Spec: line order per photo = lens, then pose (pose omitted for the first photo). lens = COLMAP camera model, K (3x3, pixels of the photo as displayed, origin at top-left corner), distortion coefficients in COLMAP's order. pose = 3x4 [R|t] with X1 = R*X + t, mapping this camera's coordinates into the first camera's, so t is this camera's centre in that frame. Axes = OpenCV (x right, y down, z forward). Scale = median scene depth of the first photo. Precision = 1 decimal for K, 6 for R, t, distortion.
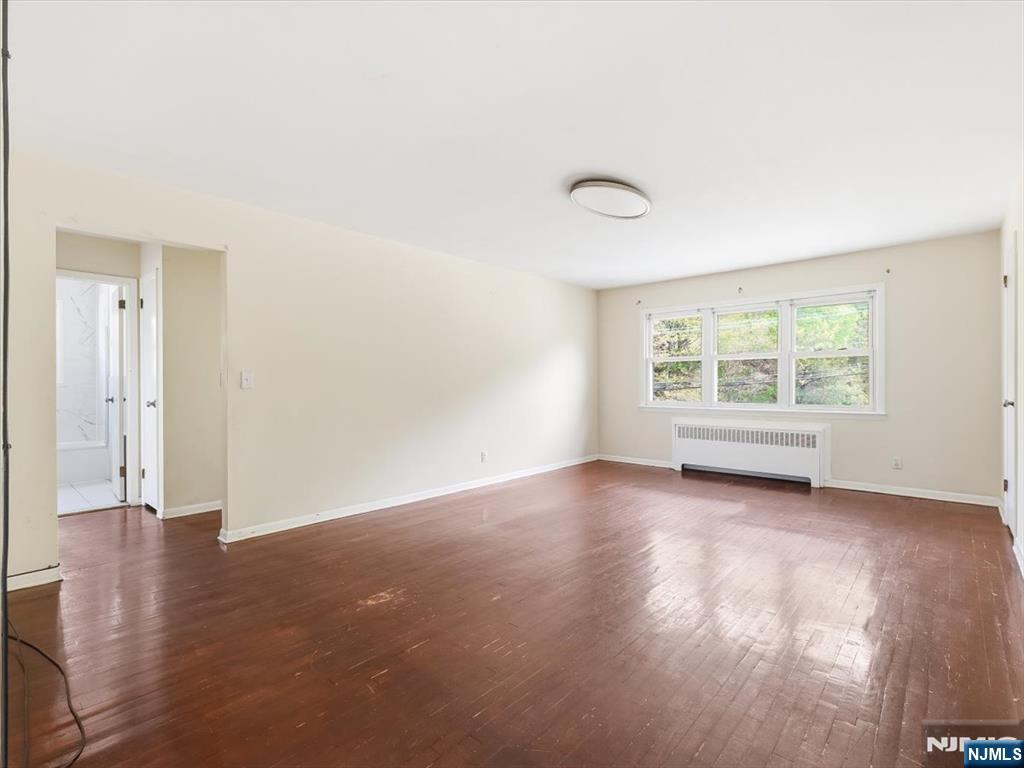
lens RADIAL K [[492.7, 0, 512.0], [0, 492.7, 384.0], [0, 0, 1]] dist [0.002535, 0.000359]
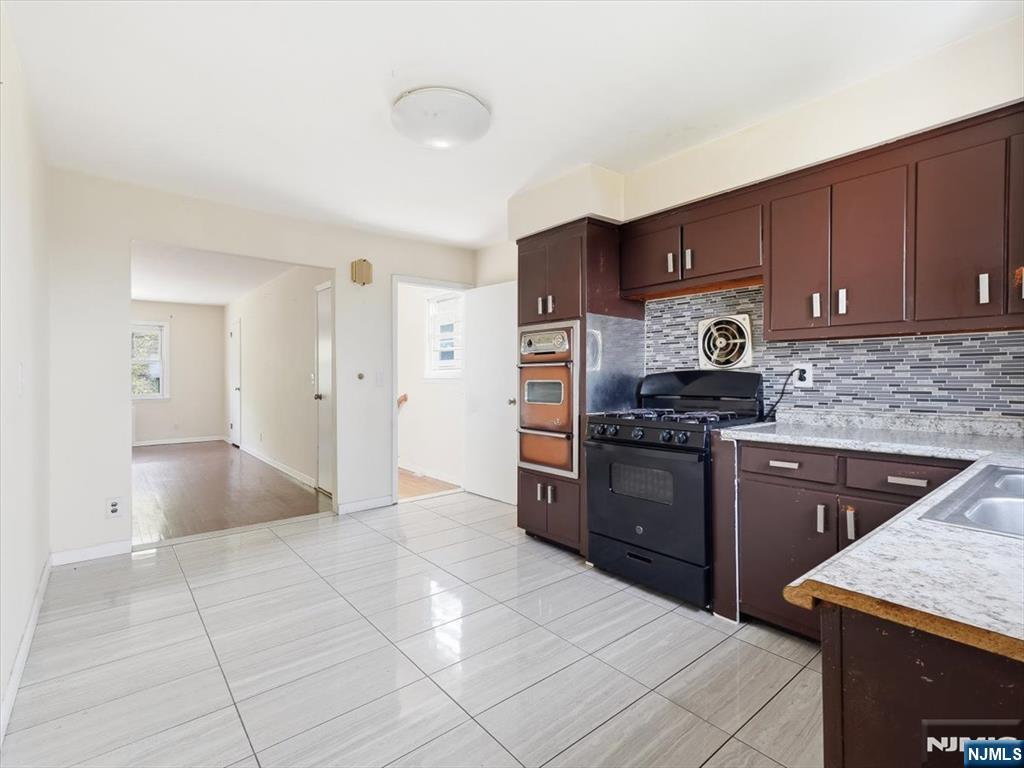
lens RADIAL K [[492.7, 0, 512.0], [0, 492.7, 384.0], [0, 0, 1]] dist [0.002535, 0.000359]
pose [[0.124292, -0.001600, 0.992244, -0.703833], [-0.005164, 0.999984, 0.002260, 0.001155], [-0.992232, -0.005405, 0.124282, -0.359795]]
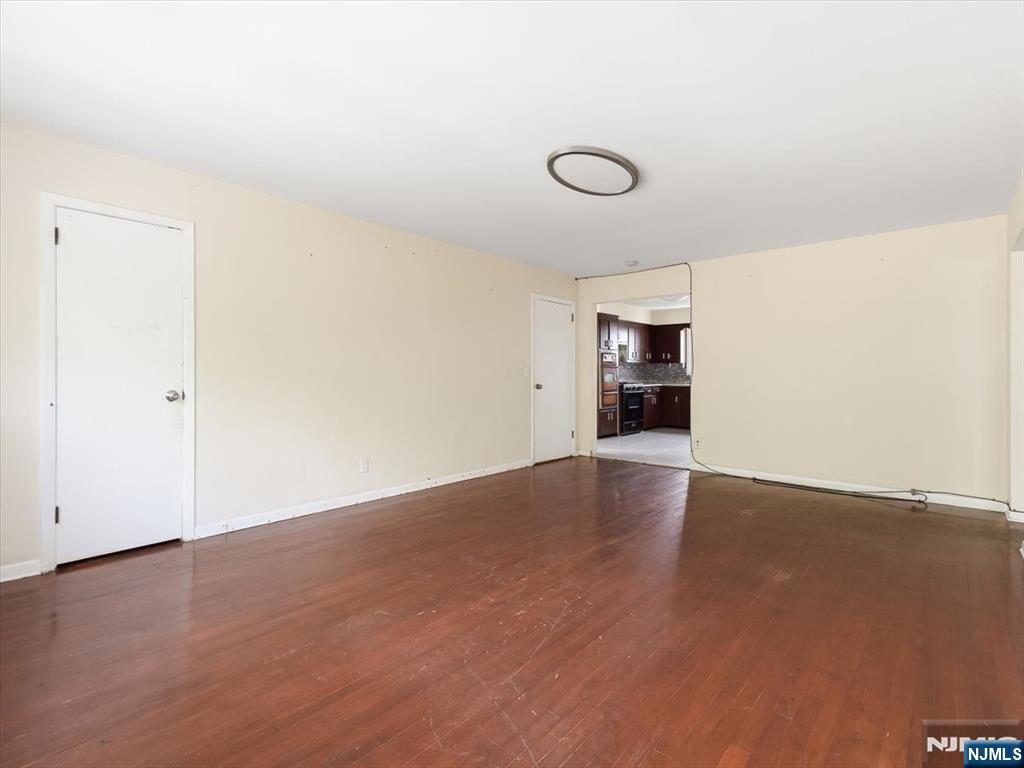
lens RADIAL K [[492.7, 0, 512.0], [0, 492.7, 384.0], [0, 0, 1]] dist [0.002535, 0.000359]
pose [[-0.999750, 0.012159, -0.018770, 0.220028], [0.011854, 0.999798, 0.016261, 0.006428], [0.018964, 0.016034, -0.999692, 1.139030]]
